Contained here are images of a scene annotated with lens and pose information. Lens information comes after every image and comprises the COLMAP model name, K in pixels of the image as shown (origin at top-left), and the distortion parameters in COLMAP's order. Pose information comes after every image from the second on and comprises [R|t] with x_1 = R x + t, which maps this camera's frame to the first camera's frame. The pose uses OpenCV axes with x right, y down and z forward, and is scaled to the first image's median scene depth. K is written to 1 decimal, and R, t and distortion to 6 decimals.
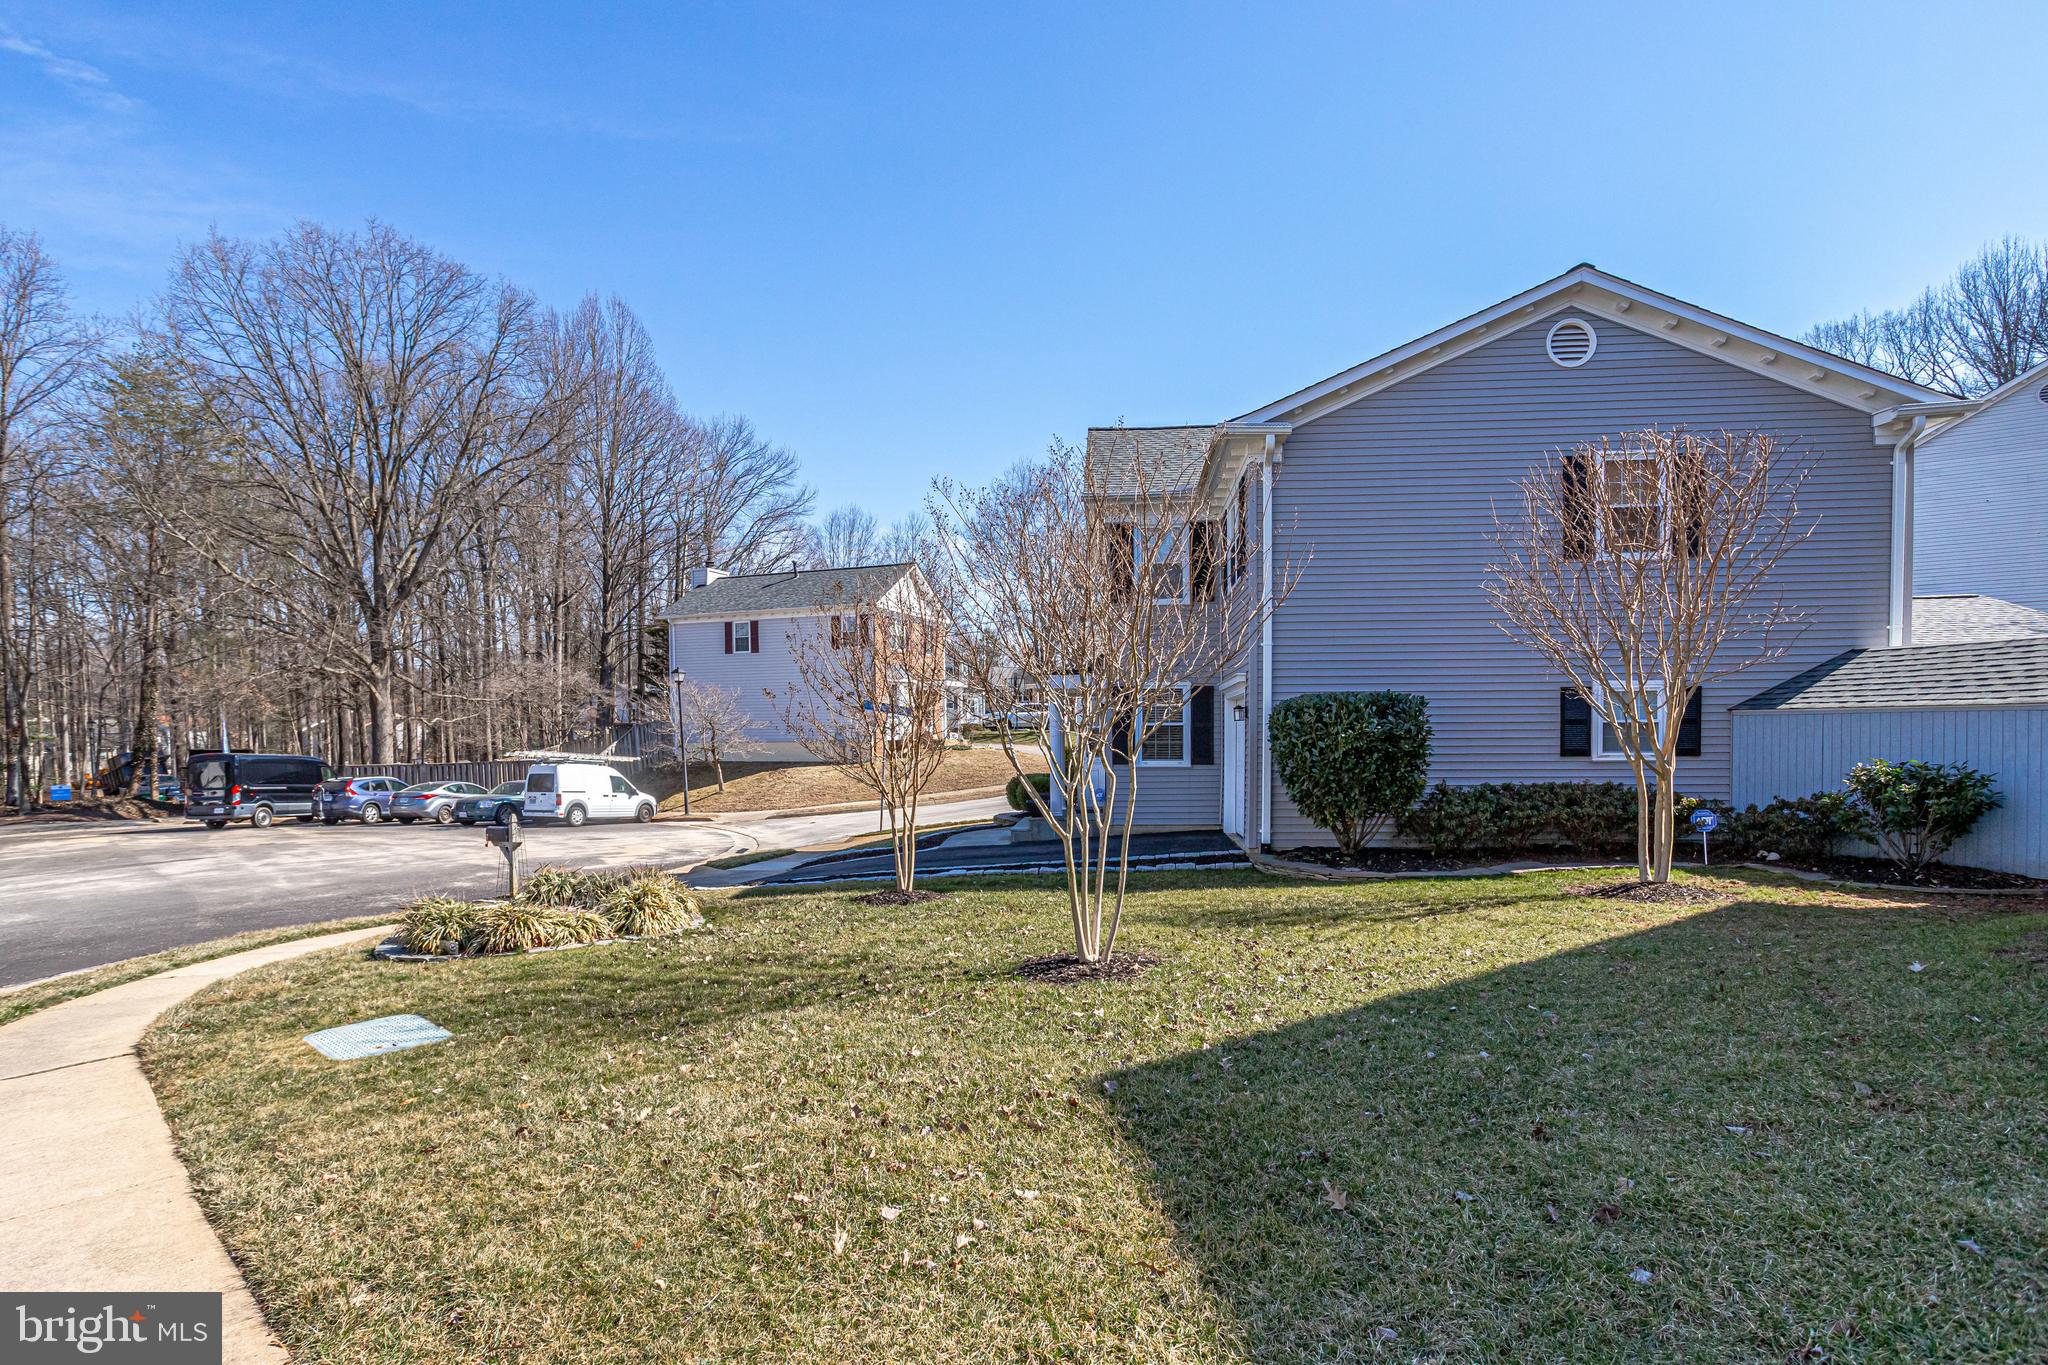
lens RADIAL K [[1007.8, 0, 988.1], [0, 1007.8, 748.3], [0, 0, 1]] dist [-0.011437, 0.001388]
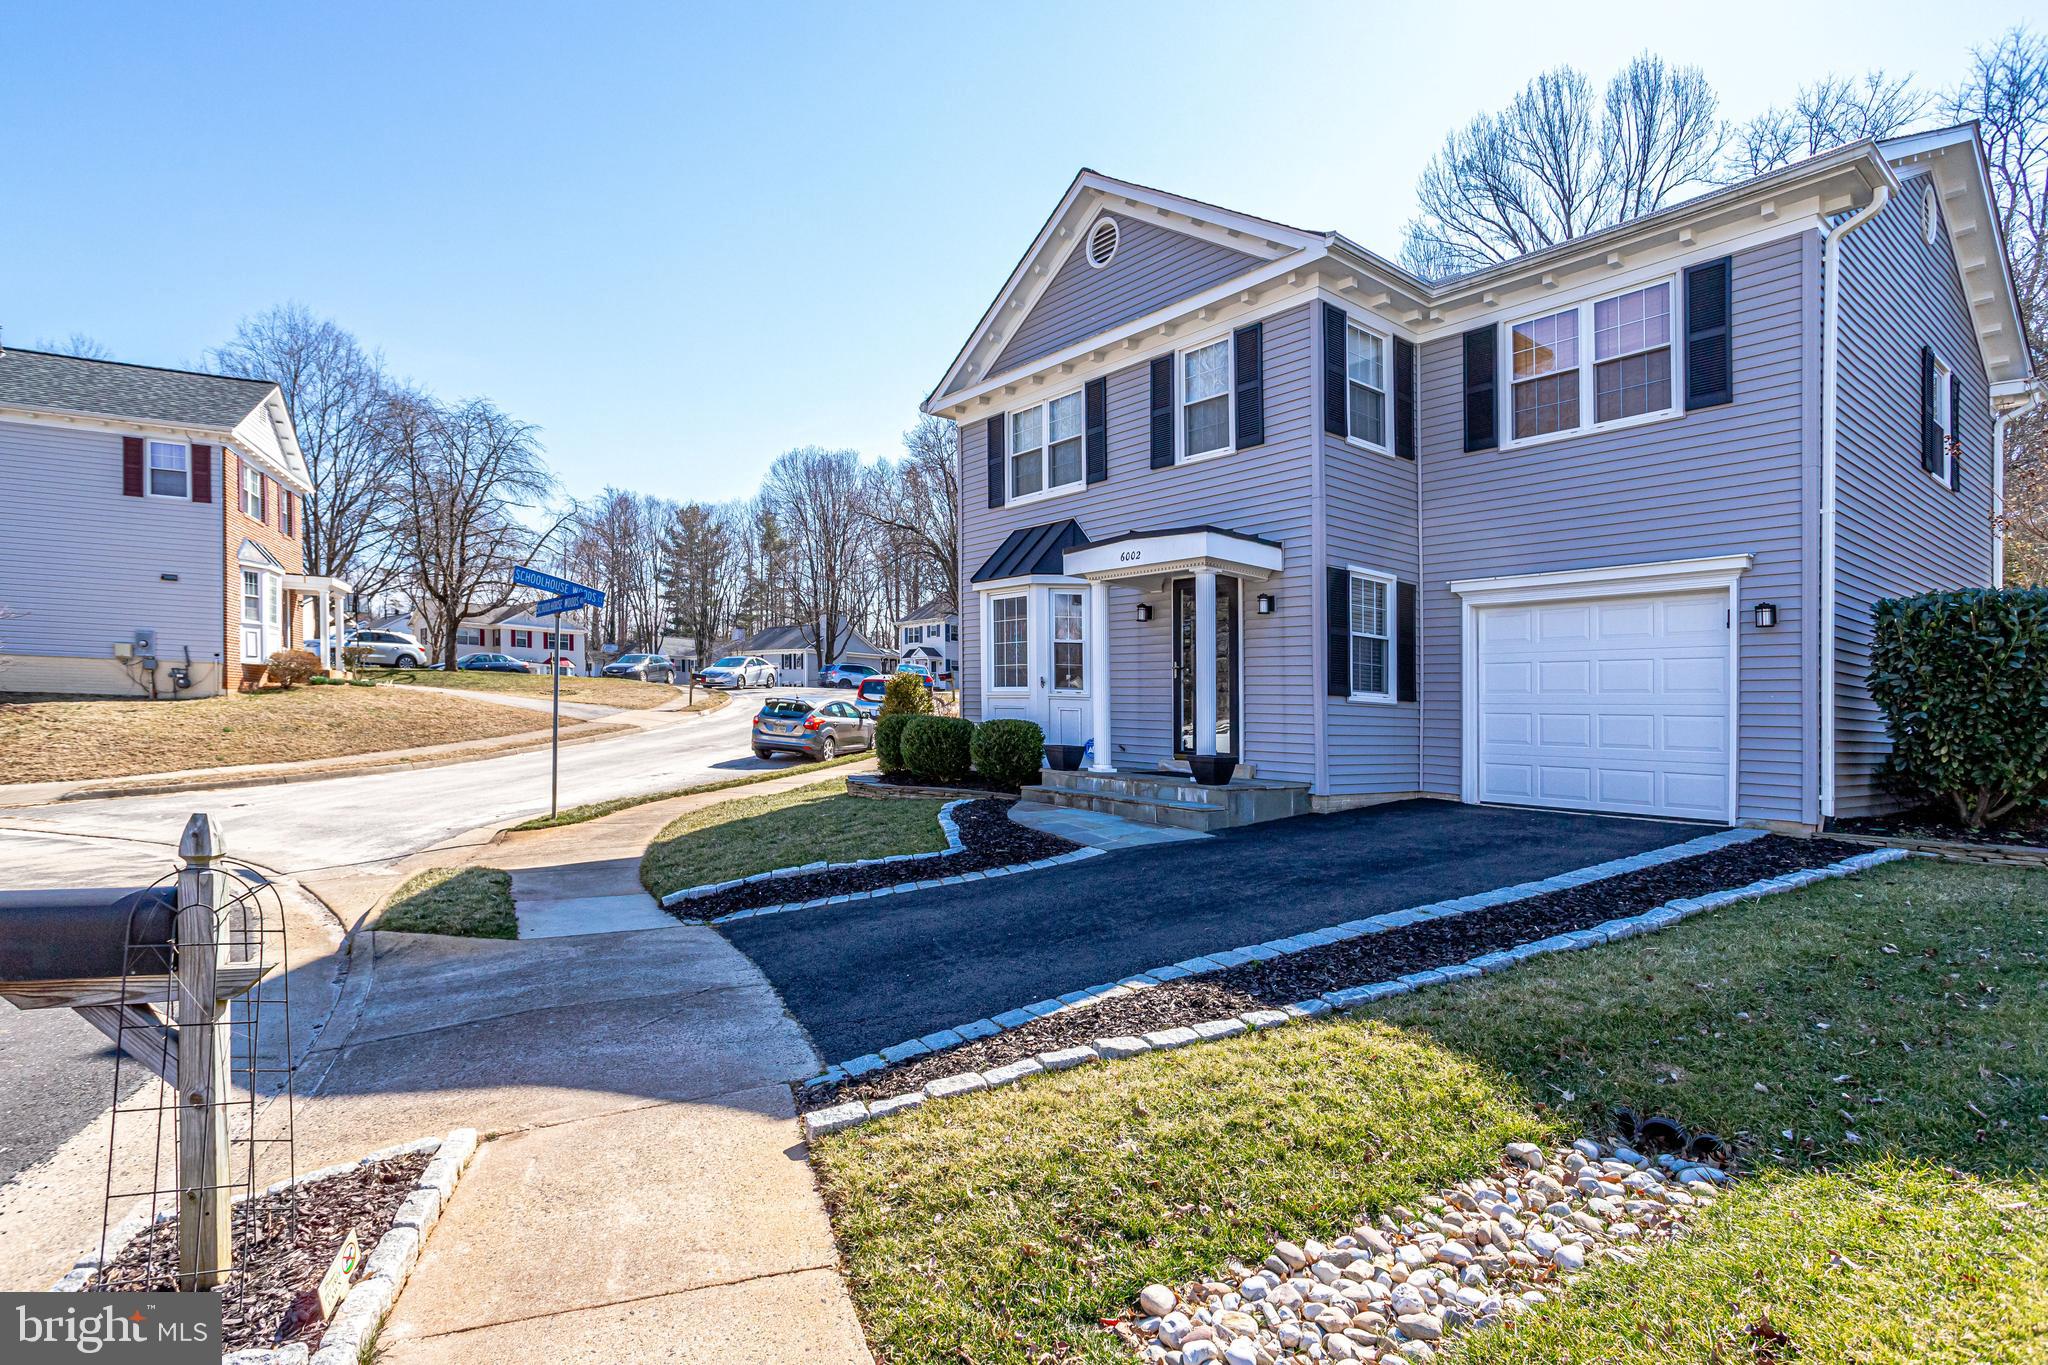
lens RADIAL K [[1010.7, 0, 1021.7], [0, 1010.7, 738.7], [0, 0, 1]] dist [-0.033823, 0.025410]
pose [[0.746365, 0.012352, 0.665422, -0.191387], [-0.030051, 0.999434, 0.015153, 0.017946], [-0.664858, -0.031306, 0.746313, 0.314370]]
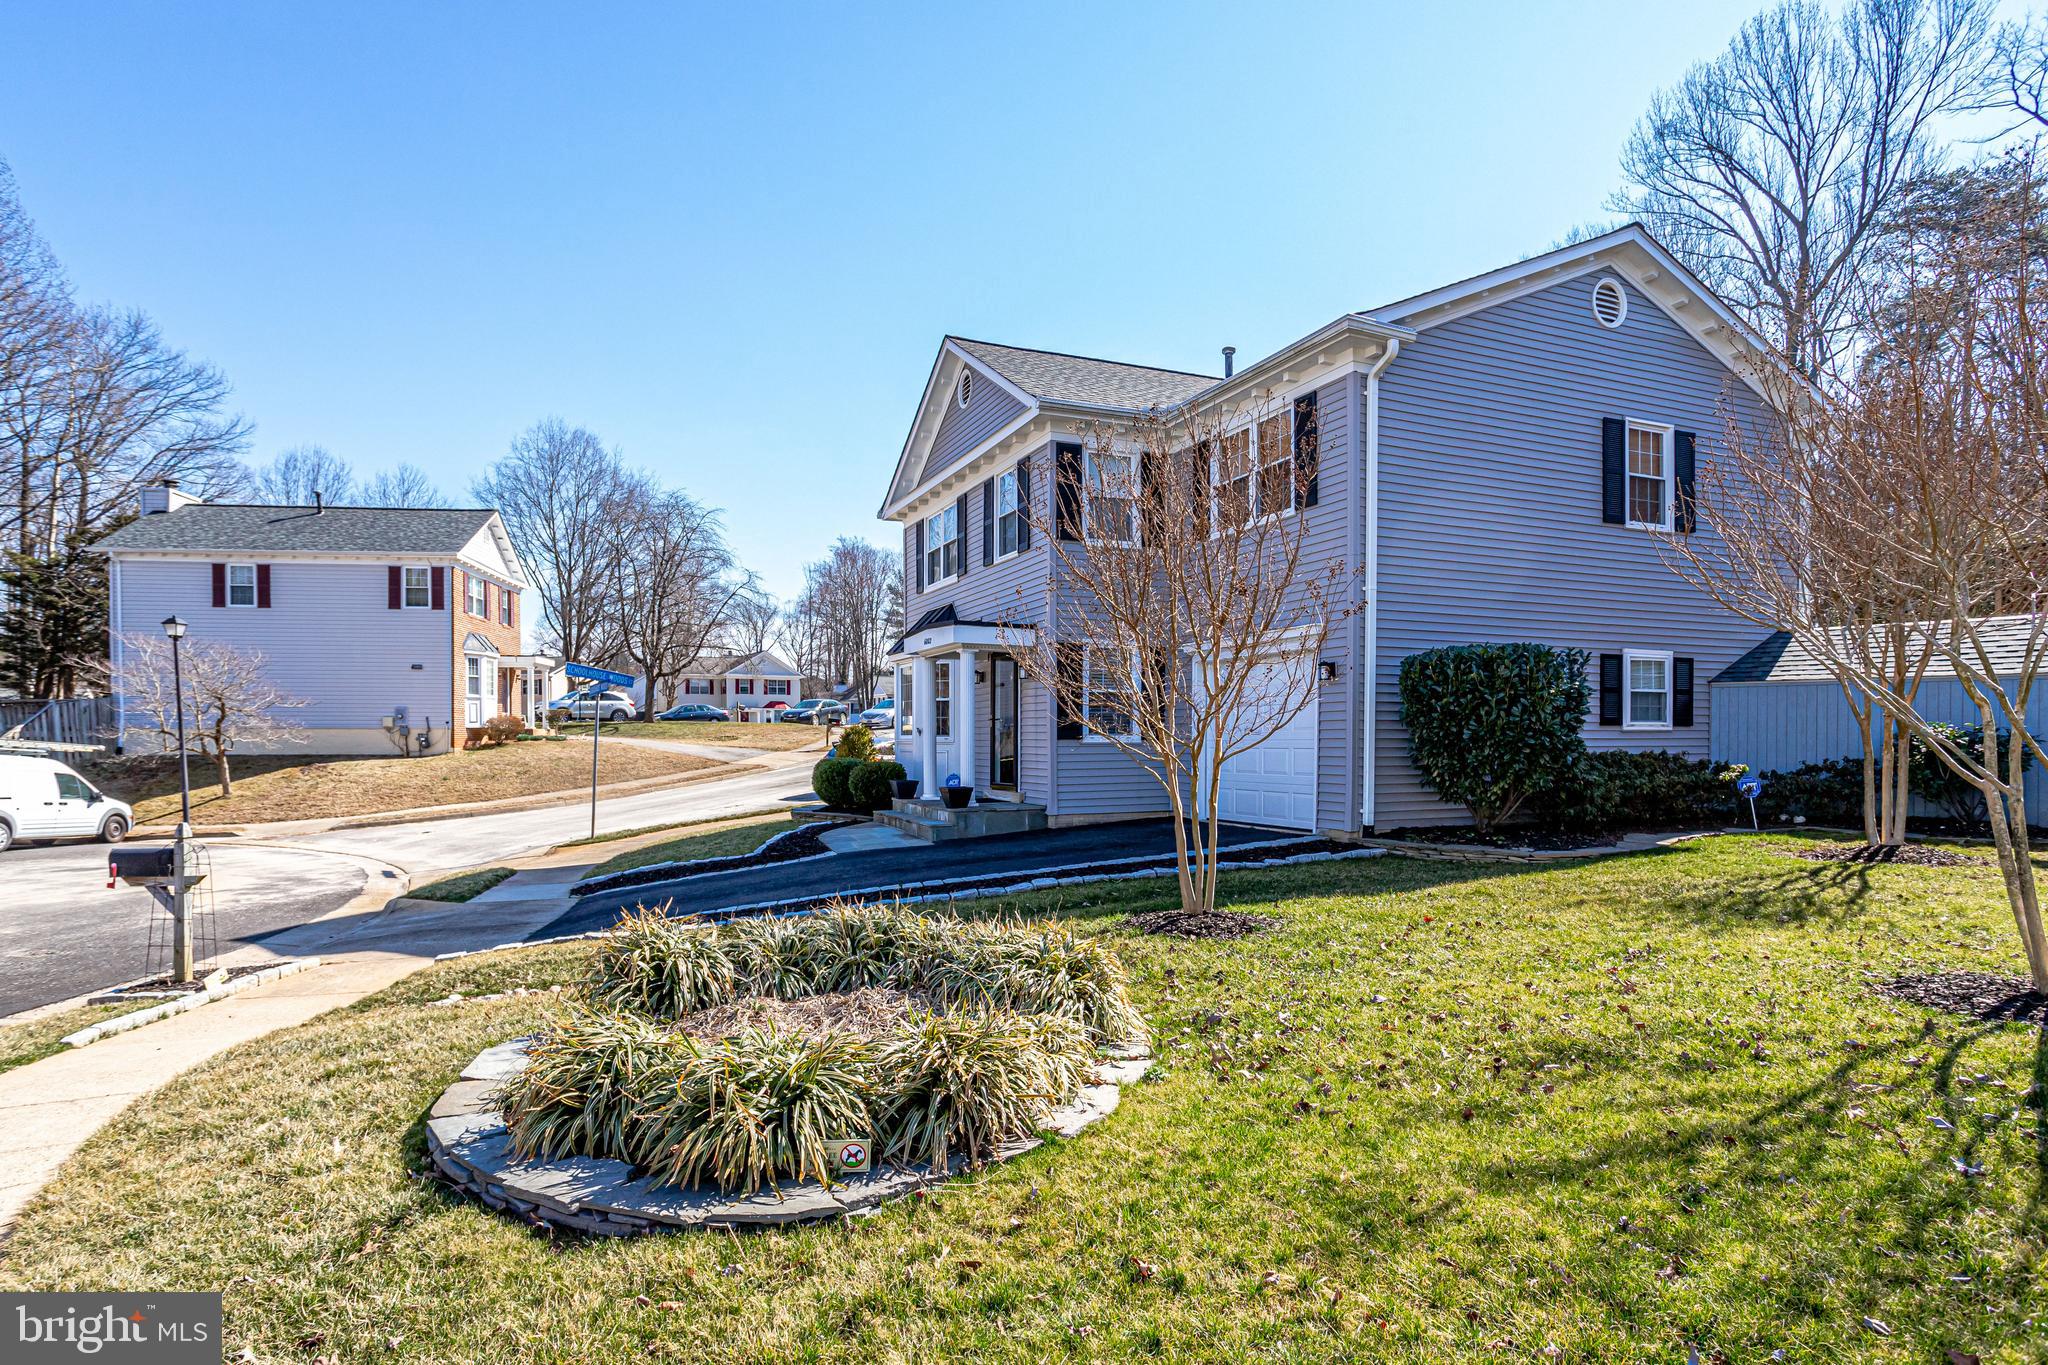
lens RADIAL K [[1007.8, 0, 988.1], [0, 1007.8, 748.3], [0, 0, 1]] dist [-0.011437, 0.001388]
pose [[0.885965, 0.000106, 0.463752, -0.131568], [-0.000539, 1.000000, 0.000801, 0.009686], [-0.463751, -0.000960, 0.885965, 0.131413]]
